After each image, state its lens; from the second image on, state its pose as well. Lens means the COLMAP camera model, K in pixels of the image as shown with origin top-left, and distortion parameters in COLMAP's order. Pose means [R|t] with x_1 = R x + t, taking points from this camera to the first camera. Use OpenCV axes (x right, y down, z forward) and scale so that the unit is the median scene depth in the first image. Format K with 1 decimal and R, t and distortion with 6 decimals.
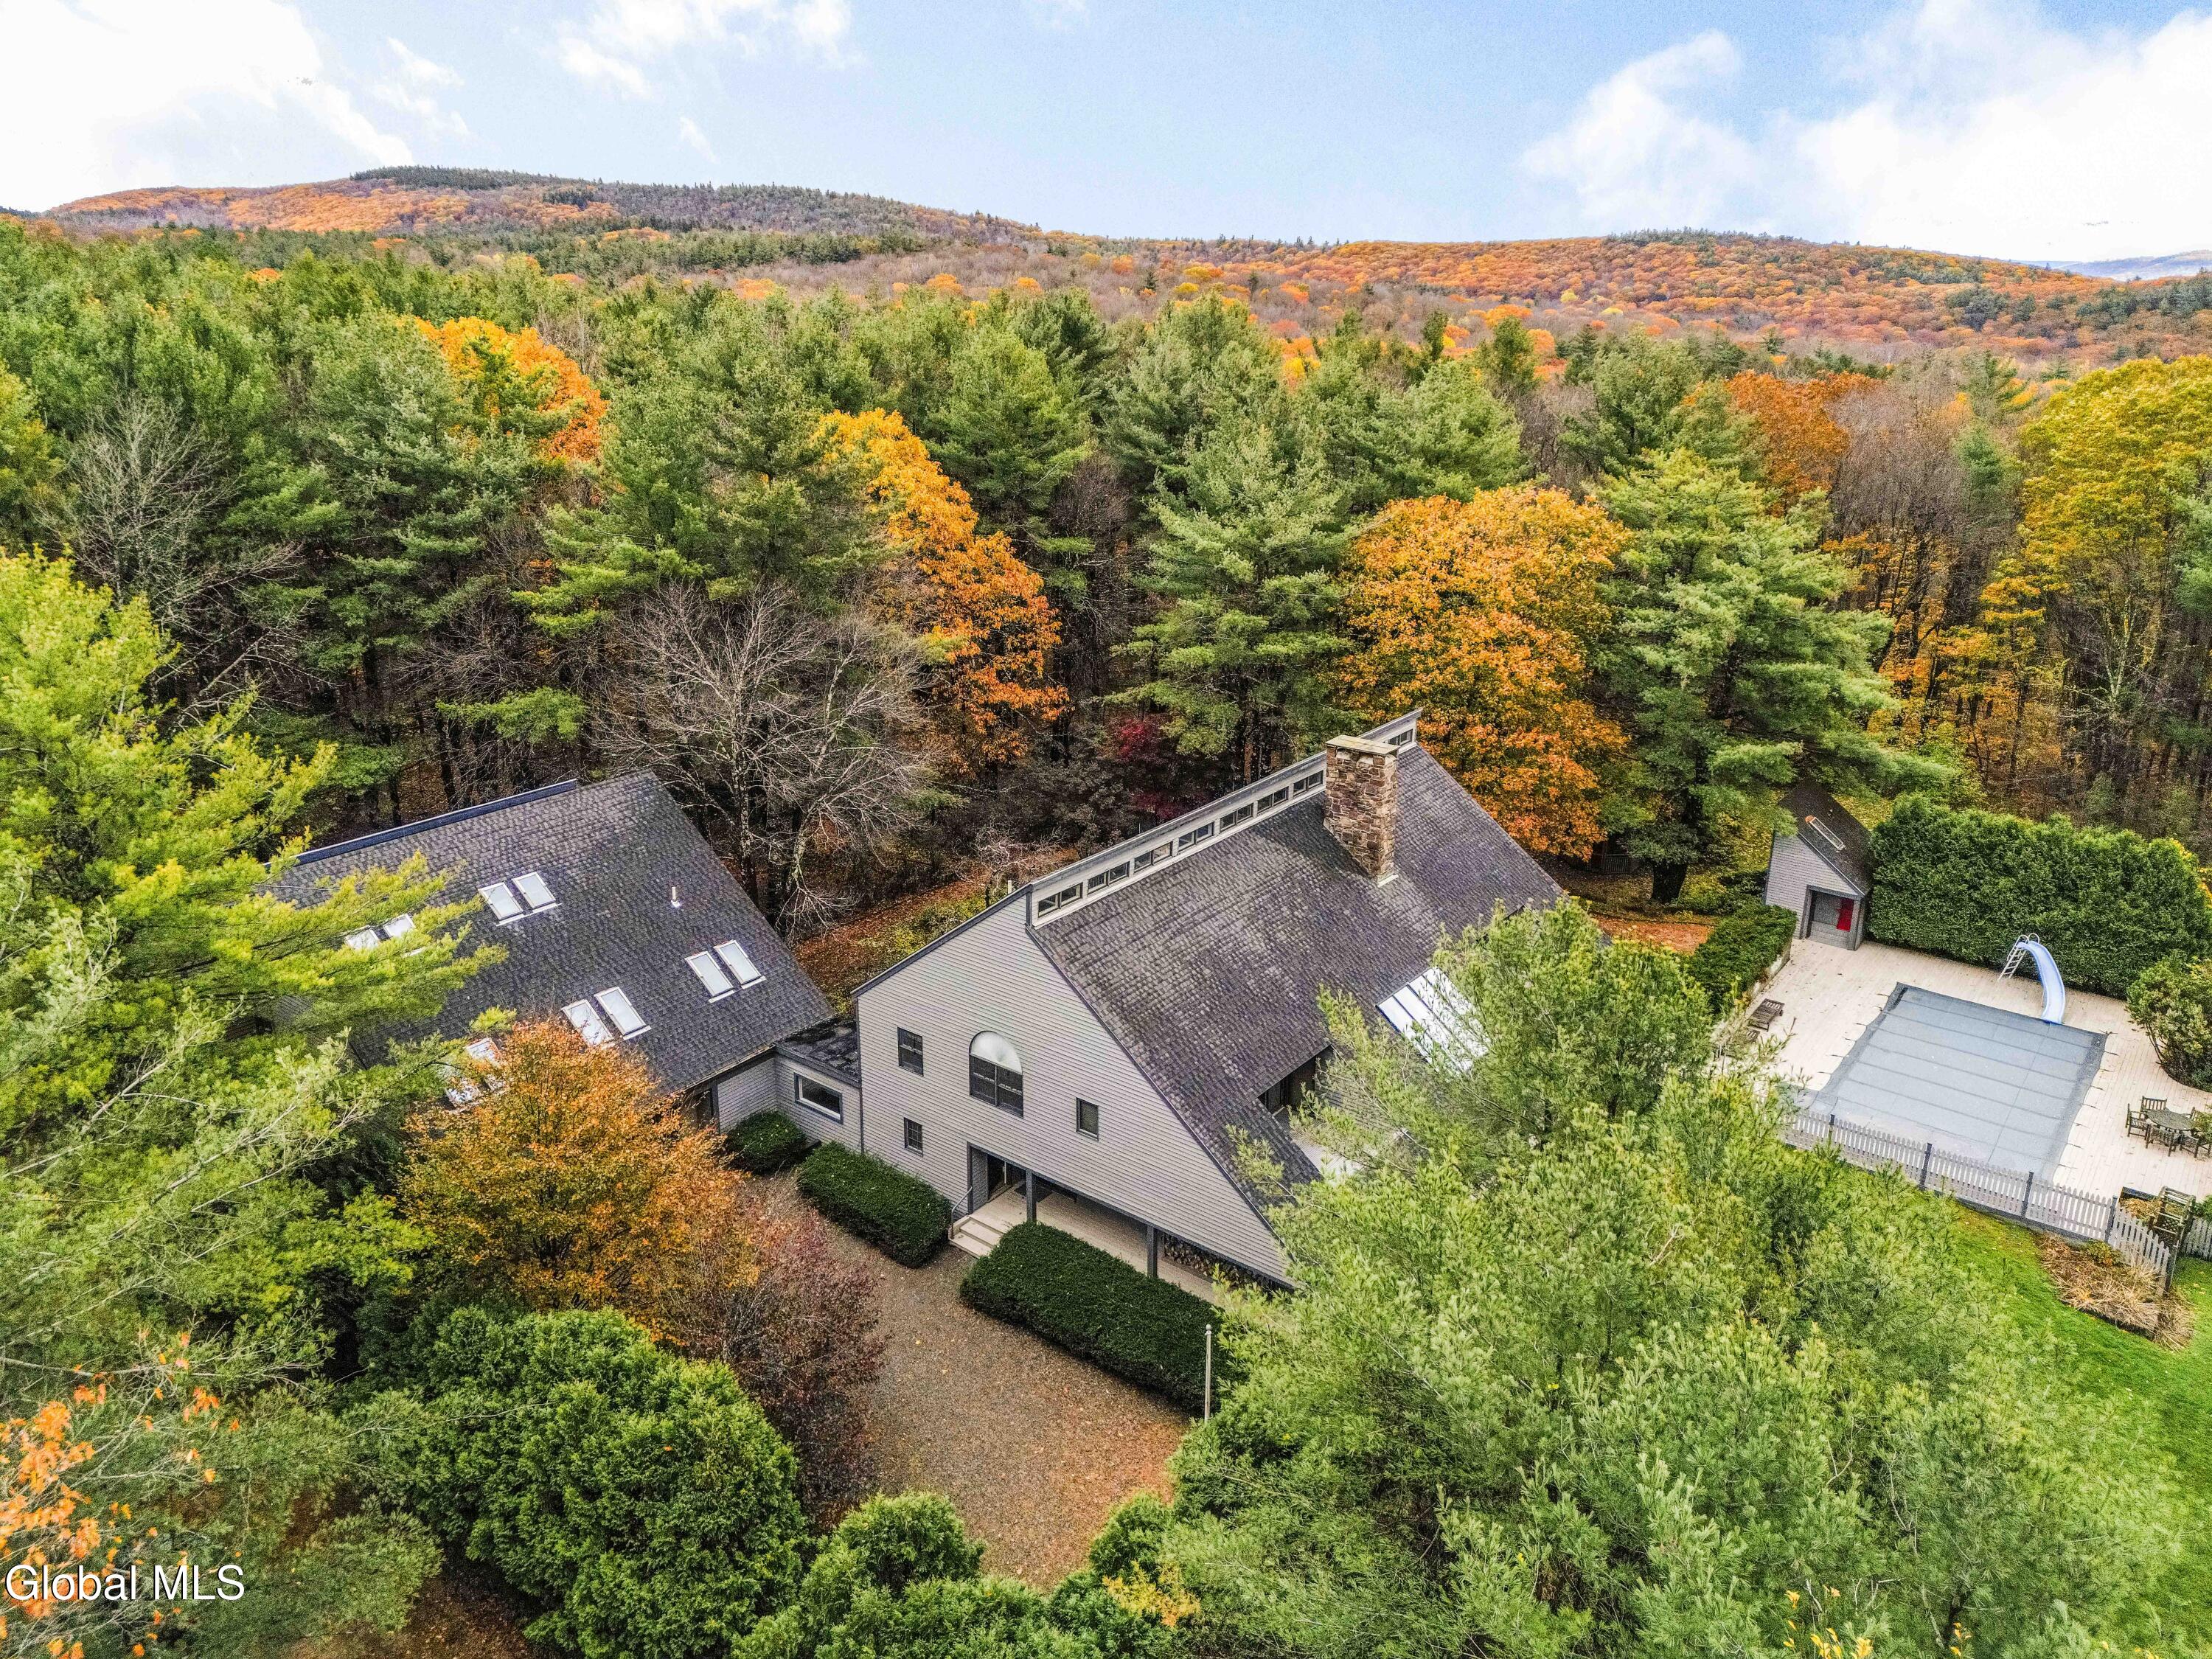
lens RADIAL K [[1553.2, 0, 1116.3], [0, 1553.2, 816.9], [0, 0, 1]] dist [0.081484, -0.091896]
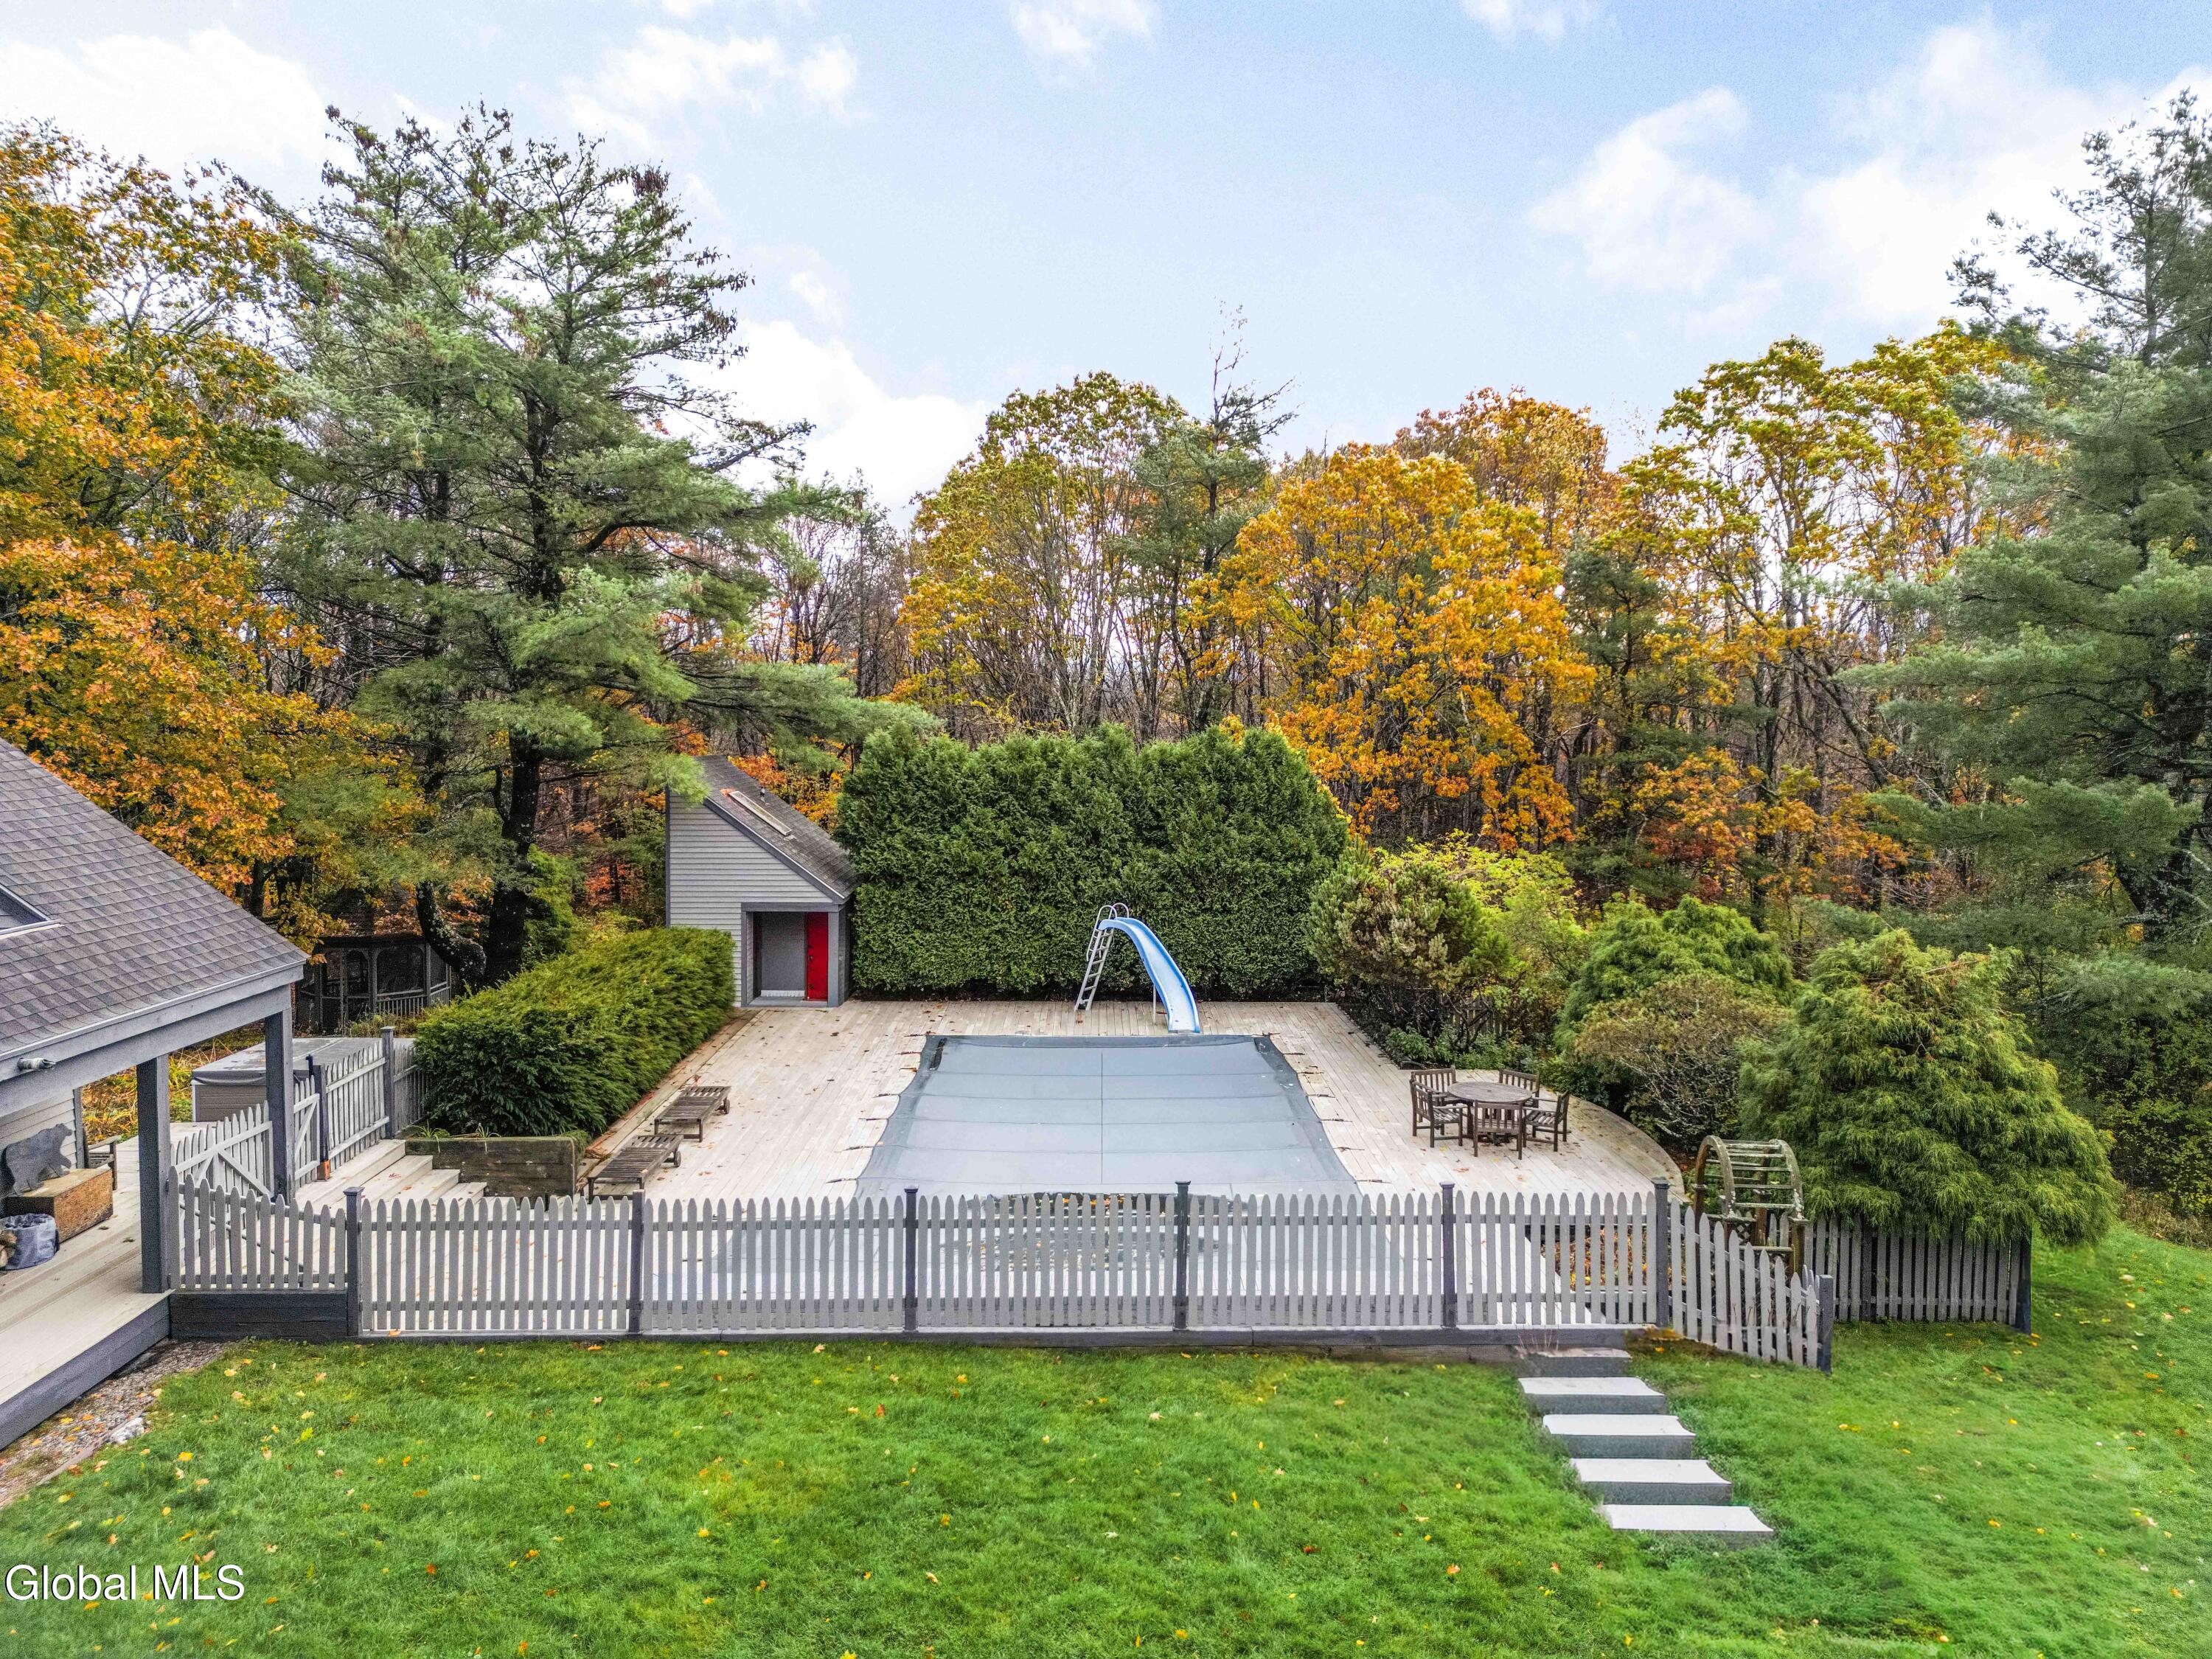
lens RADIAL K [[1553.2, 0, 1116.3], [0, 1553.2, 816.9], [0, 0, 1]] dist [0.081484, -0.091896]
pose [[0.783473, -0.037302, 0.620305, 0.223924], [0.190603, 0.964509, -0.182739, 0.143464], [-0.591473, 0.261403, 0.762777, 0.546676]]
